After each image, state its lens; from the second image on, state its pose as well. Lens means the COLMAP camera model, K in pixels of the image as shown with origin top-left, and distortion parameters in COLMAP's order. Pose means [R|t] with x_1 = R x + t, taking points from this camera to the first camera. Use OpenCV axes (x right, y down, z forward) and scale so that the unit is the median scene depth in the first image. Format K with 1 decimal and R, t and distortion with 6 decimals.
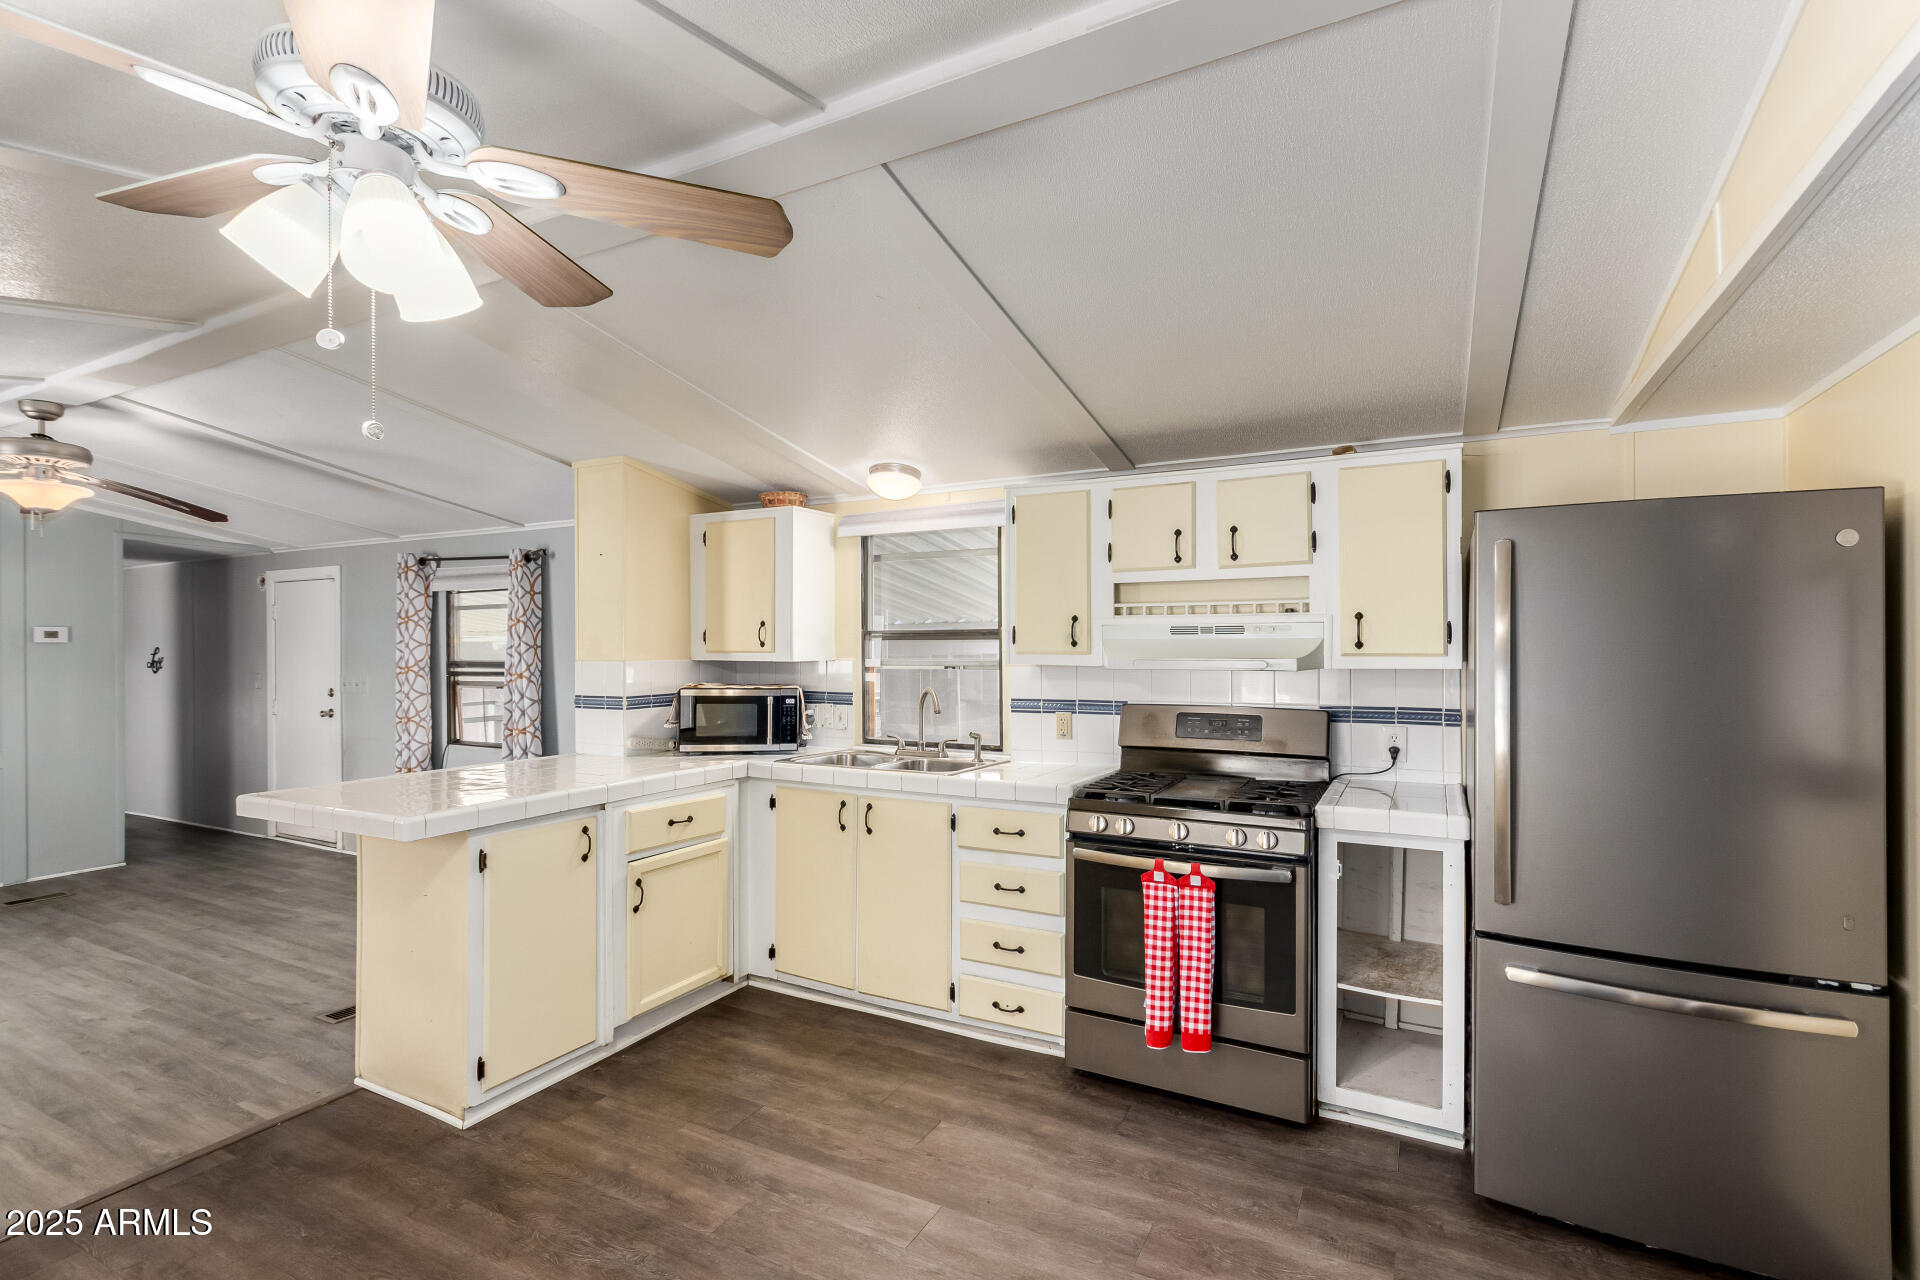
lens RADIAL K [[895.2, 0, 956.3], [0, 895.2, 643.7], [0, 0, 1]] dist [0.005709, -0.000364]
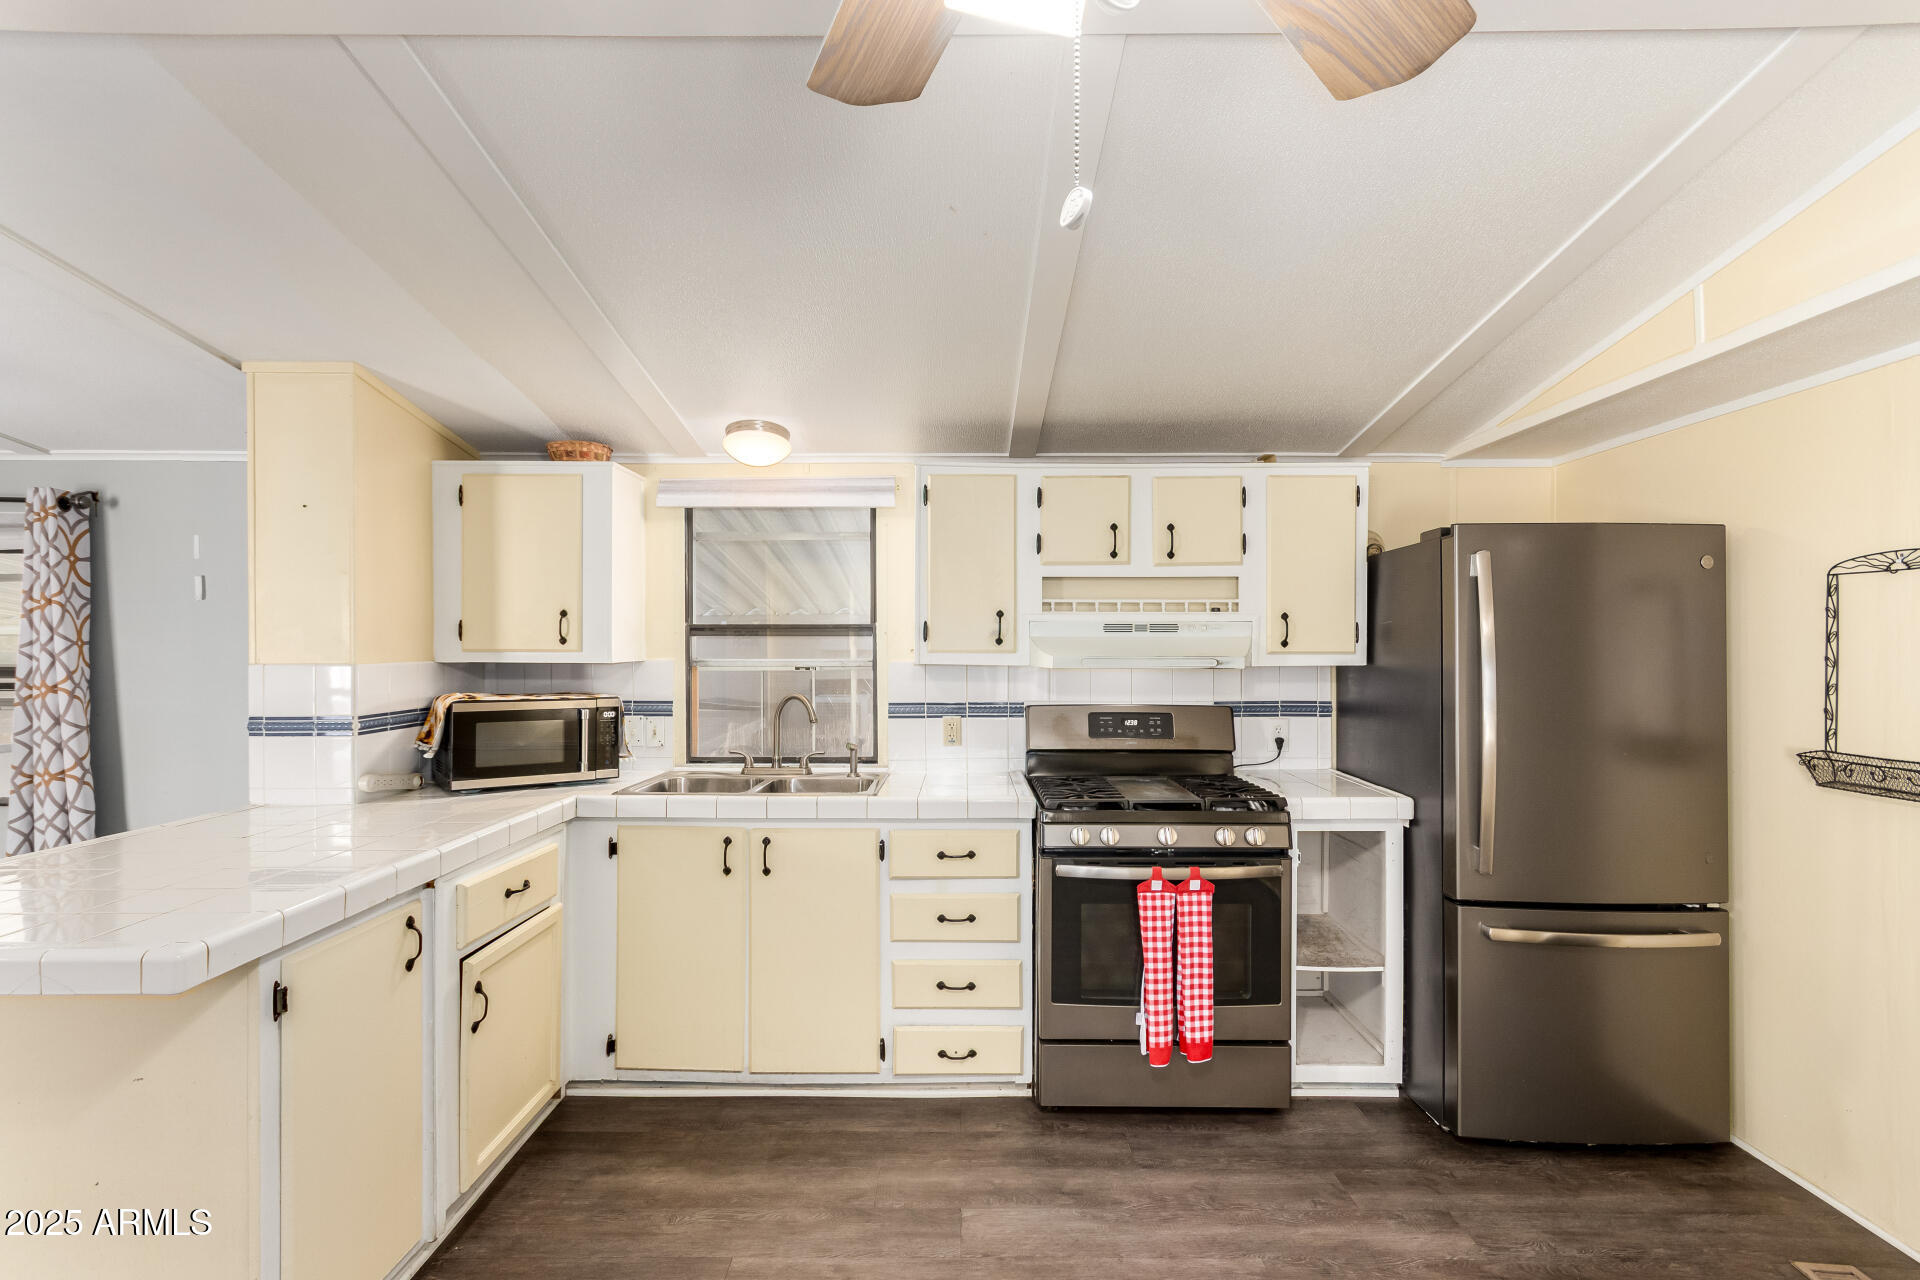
lens RADIAL K [[895.2, 0, 959.1], [0, 895.2, 642.6], [0, 0, 1]] dist [0.005709, -0.000364]
pose [[0.882614, 0.003035, 0.470088, -0.292721], [-0.003585, 0.999994, 0.000276, 0.001078], [-0.470084, -0.001929, 0.882619, 0.183221]]
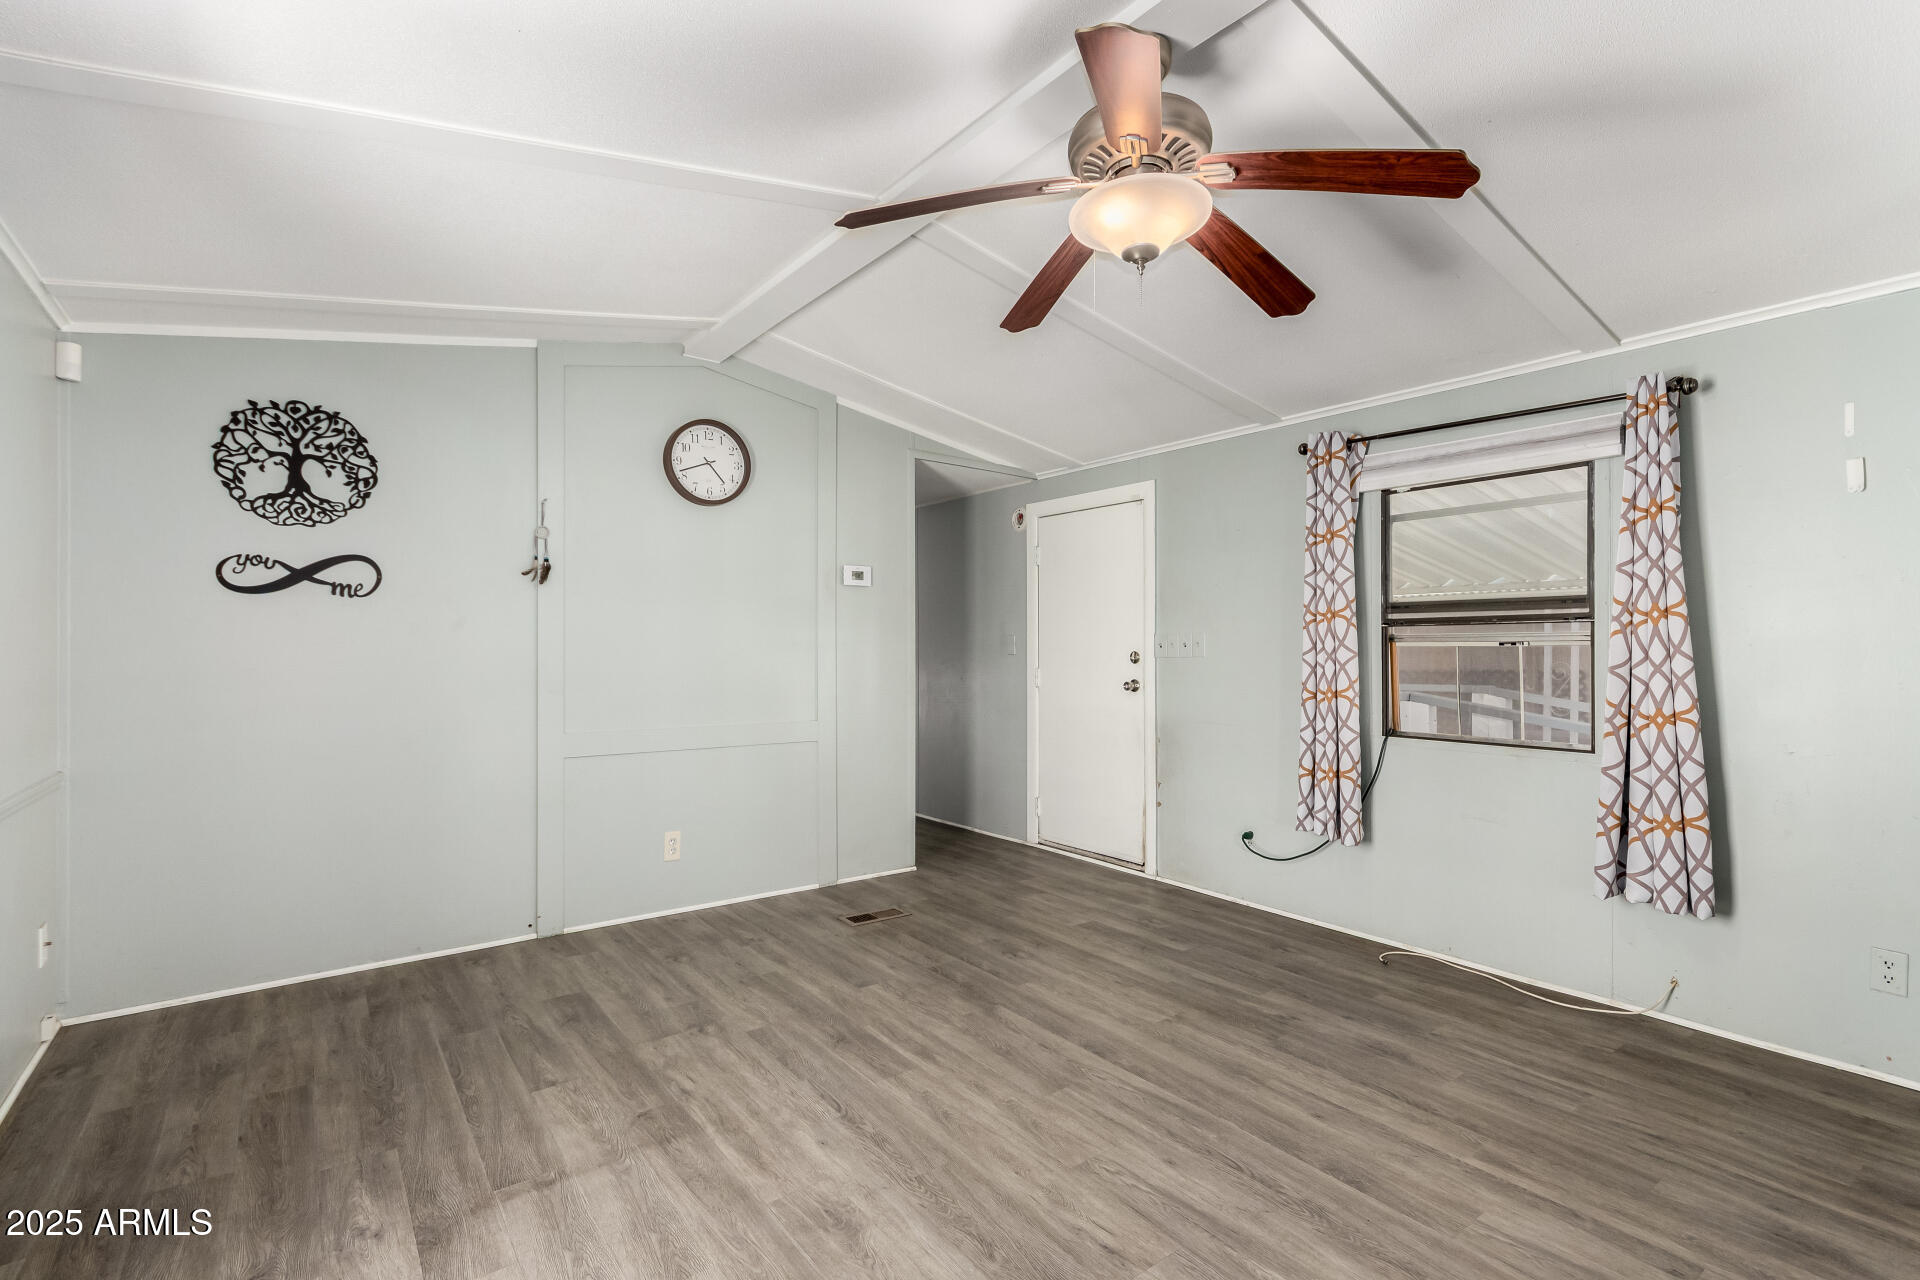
lens RADIAL K [[895.2, 0, 962.8], [0, 895.2, 647.1], [0, 0, 1]] dist [0.005709, -0.000364]
pose [[0.905660, 0.003654, -0.423989, -0.844985], [-0.003087, 0.999993, 0.002024, 0.074241], [0.423993, -0.000525, 0.905665, 0.463493]]
